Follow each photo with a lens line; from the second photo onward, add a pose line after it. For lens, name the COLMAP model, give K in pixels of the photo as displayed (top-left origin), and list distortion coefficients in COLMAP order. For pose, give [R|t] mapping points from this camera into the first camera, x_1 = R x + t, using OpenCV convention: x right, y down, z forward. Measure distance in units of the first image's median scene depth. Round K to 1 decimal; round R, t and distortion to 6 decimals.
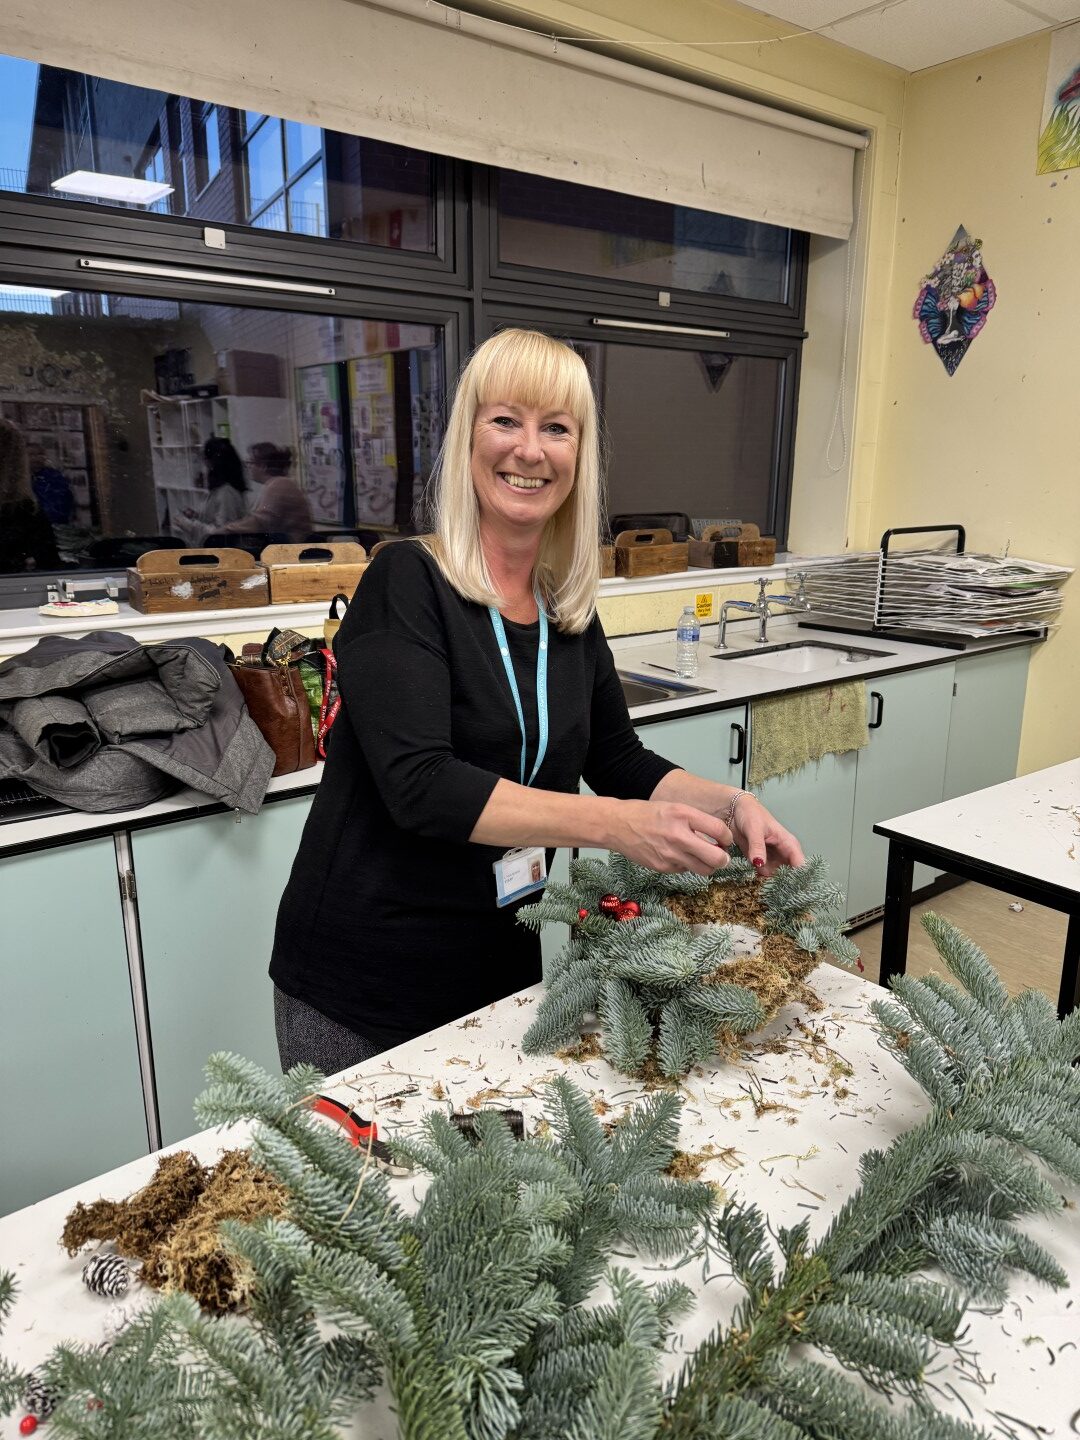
lens RADIAL K [[1030.1, 0, 540.0], [0, 1030.1, 720.0], [0, 0, 1]] dist [0.068839, -0.138742]
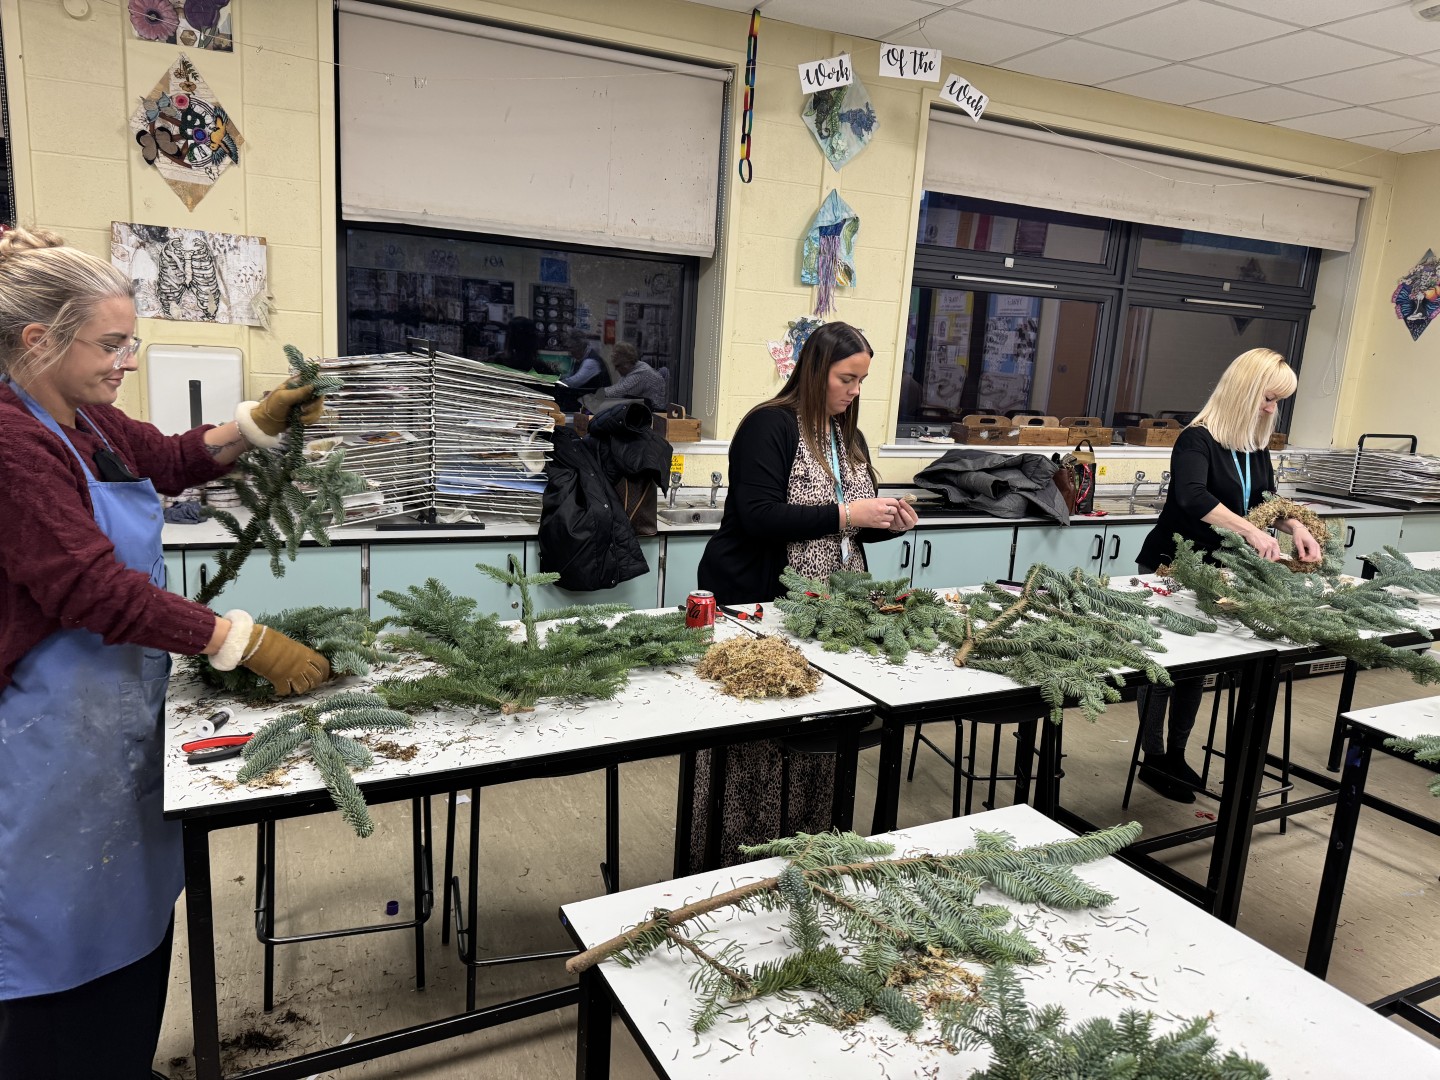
lens RADIAL K [[1006.6, 0, 747.3], [0, 1006.6, 537.9], [0, 0, 1]] dist [0.034912, -0.036751]
pose [[0.975288, 0.098579, -0.197728, -0.262551], [-0.109876, 0.992835, -0.046975, 0.150818], [0.191681, 0.067540, 0.979131, -0.693223]]
